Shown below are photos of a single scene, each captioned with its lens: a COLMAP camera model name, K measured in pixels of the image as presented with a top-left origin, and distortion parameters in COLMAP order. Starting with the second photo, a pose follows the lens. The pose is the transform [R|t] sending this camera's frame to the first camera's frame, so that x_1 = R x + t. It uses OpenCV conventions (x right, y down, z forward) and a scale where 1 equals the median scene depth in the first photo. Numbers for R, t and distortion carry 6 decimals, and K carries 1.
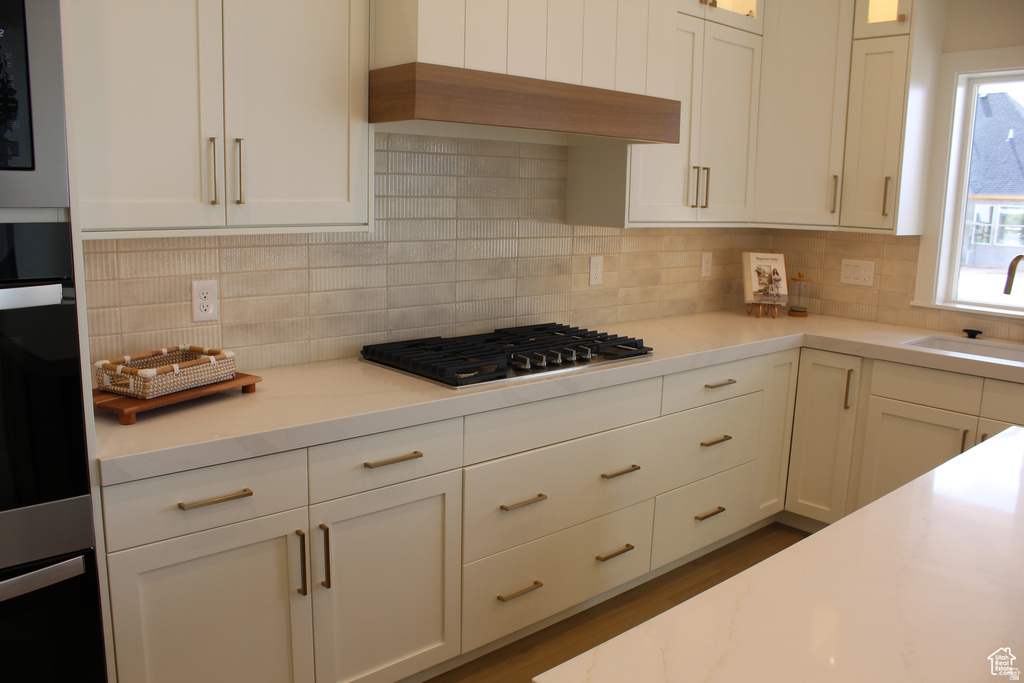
lens RADIAL K [[838.2, 0, 512.0], [0, 838.2, 341.5], [0, 0, 1]] dist [-0.162115, 0.133011]
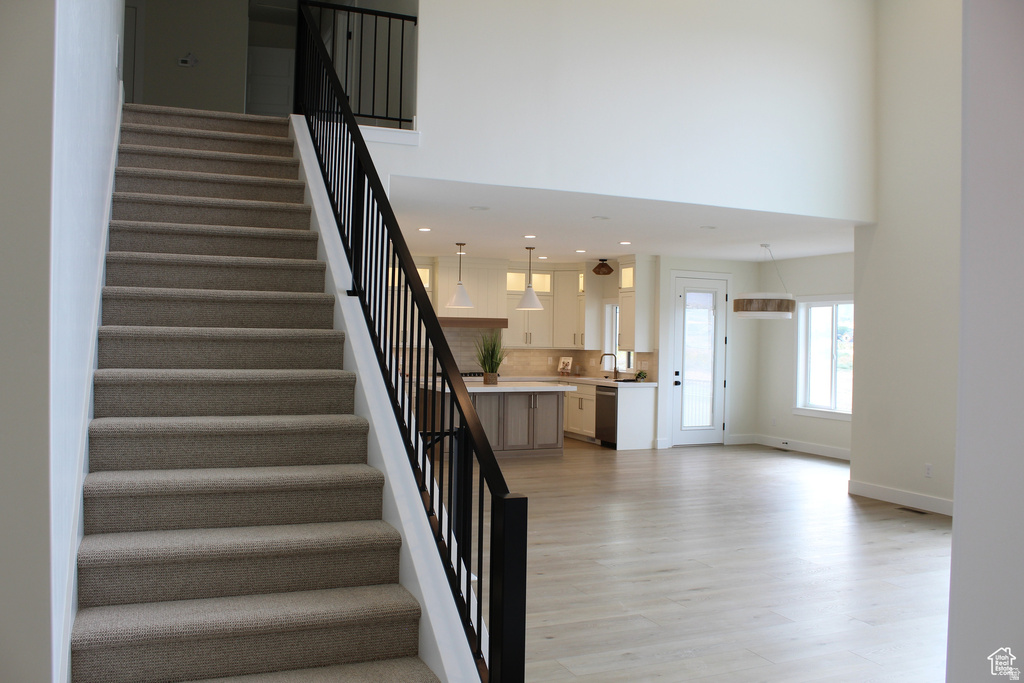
lens RADIAL K [[838.2, 0, 512.0], [0, 838.2, 341.5], [0, 0, 1]] dist [-0.162115, 0.133011]
pose [[0.946650, -0.010148, -0.322103, 1.759878], [-0.047352, 0.984275, -0.170179, 0.616693], [0.318765, 0.176352, 0.931283, -3.297405]]
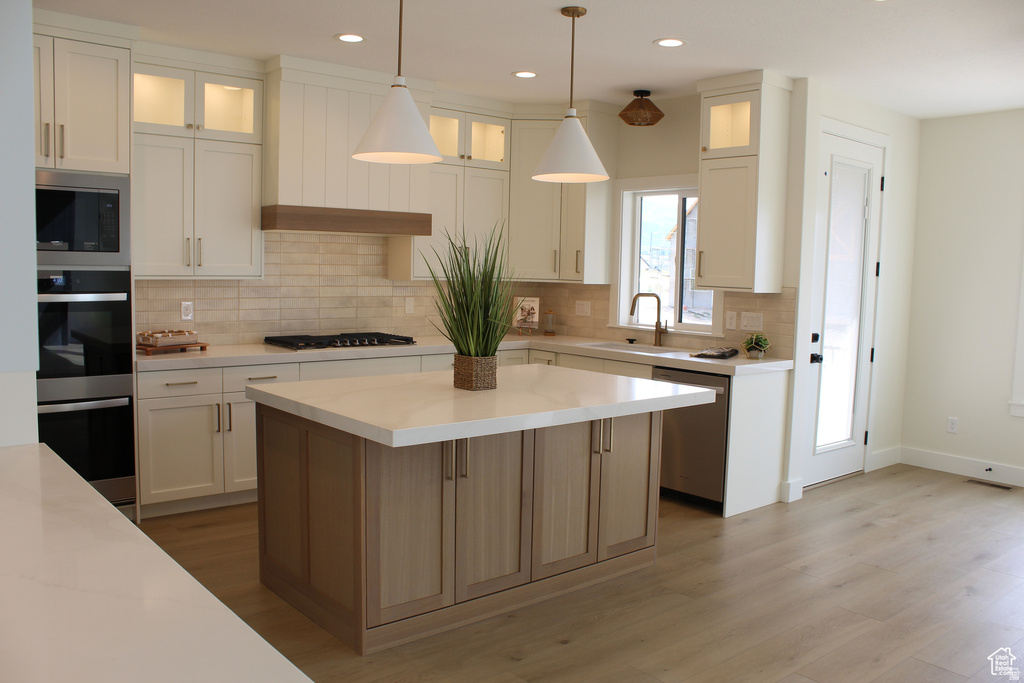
lens RADIAL K [[838.2, 0, 512.0], [0, 838.2, 341.5], [0, 0, 1]] dist [-0.162115, 0.133011]
pose [[0.999429, 0.002561, -0.033697, 0.493936], [-0.005513, 0.996122, -0.087806, 0.191614], [0.033341, 0.087941, 0.995568, -0.990580]]
